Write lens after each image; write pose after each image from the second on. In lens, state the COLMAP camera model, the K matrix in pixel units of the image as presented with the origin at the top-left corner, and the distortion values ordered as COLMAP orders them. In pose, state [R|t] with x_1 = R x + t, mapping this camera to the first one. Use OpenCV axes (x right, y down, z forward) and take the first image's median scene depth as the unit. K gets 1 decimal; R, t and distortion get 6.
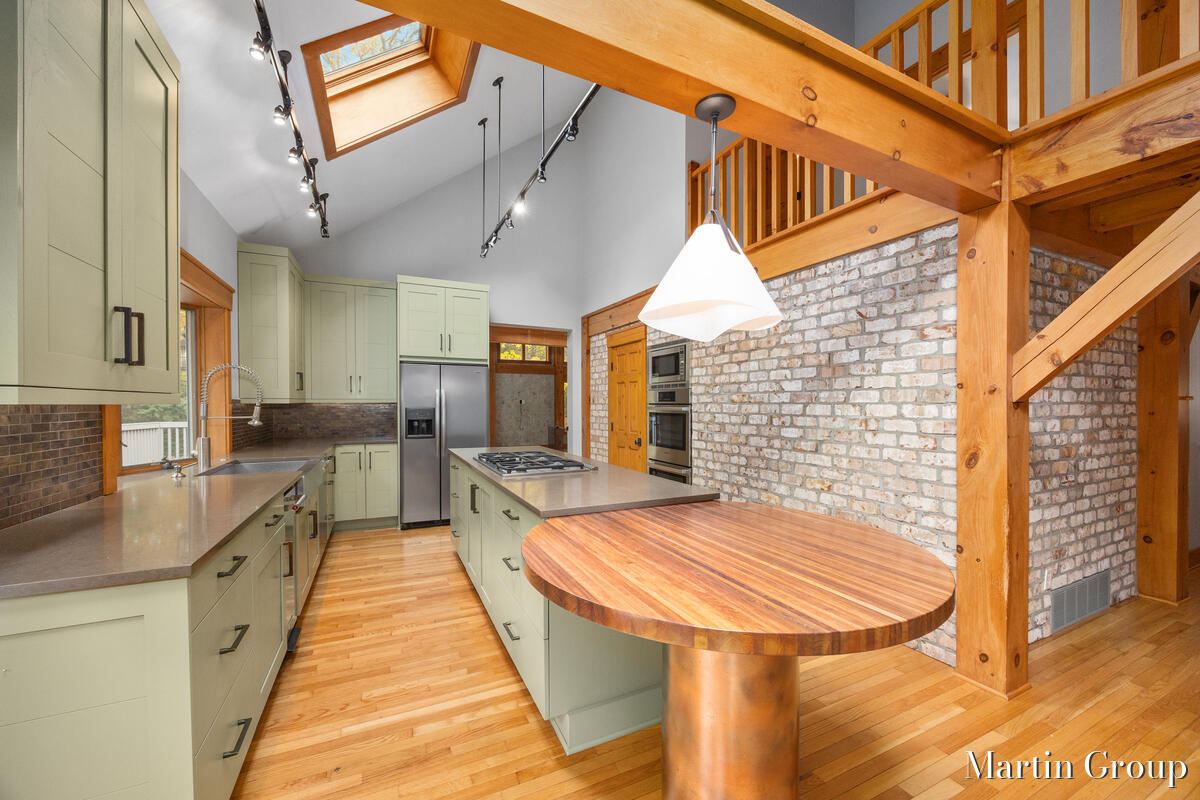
lens RADIAL K [[462.8, 0, 602.9], [0, 462.8, 412.5], [0, 0, 1]] dist [-0.007977, -0.000057]
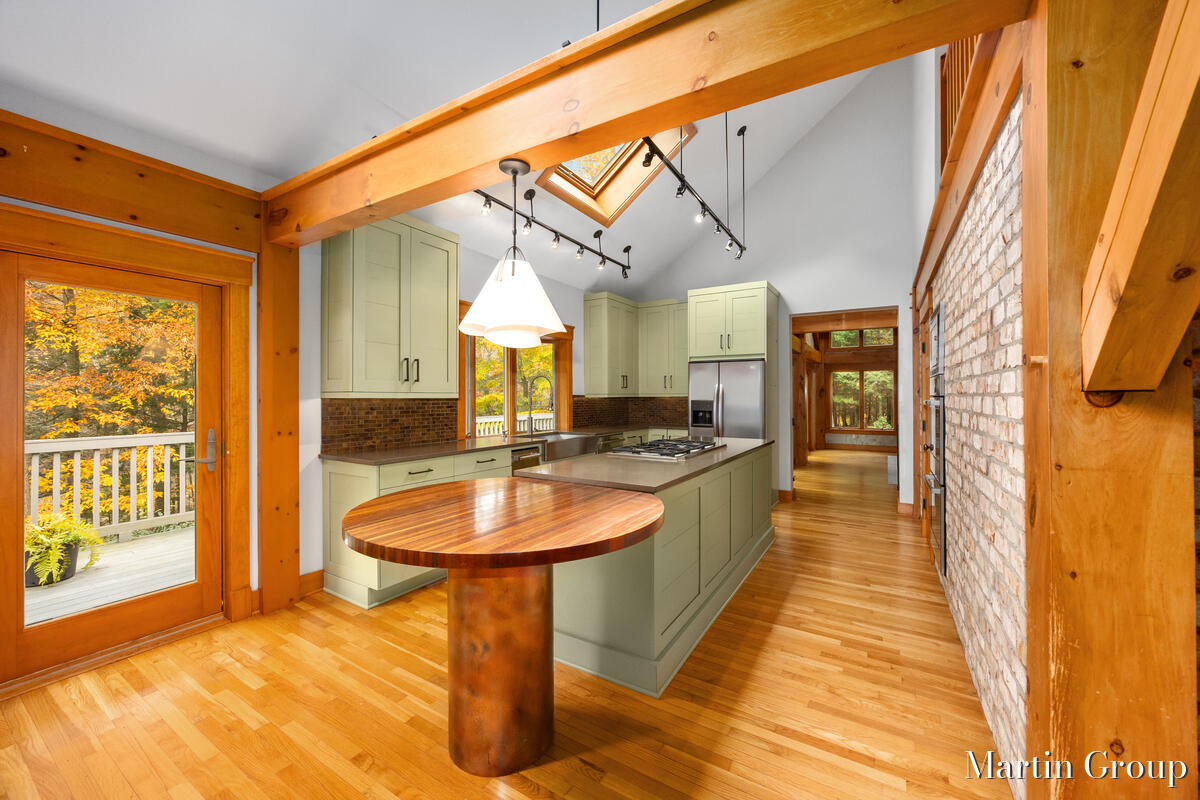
lens RADIAL K [[465.4, 0, 607.8], [0, 465.4, 396.9], [0, 0, 1]] dist [0.000088, -0.000216]
pose [[0.547191, -0.006024, -0.836986, 0.480138], [-0.009966, 0.999856, -0.013712, -0.001142], [0.836948, 0.015845, 0.547053, 0.168663]]
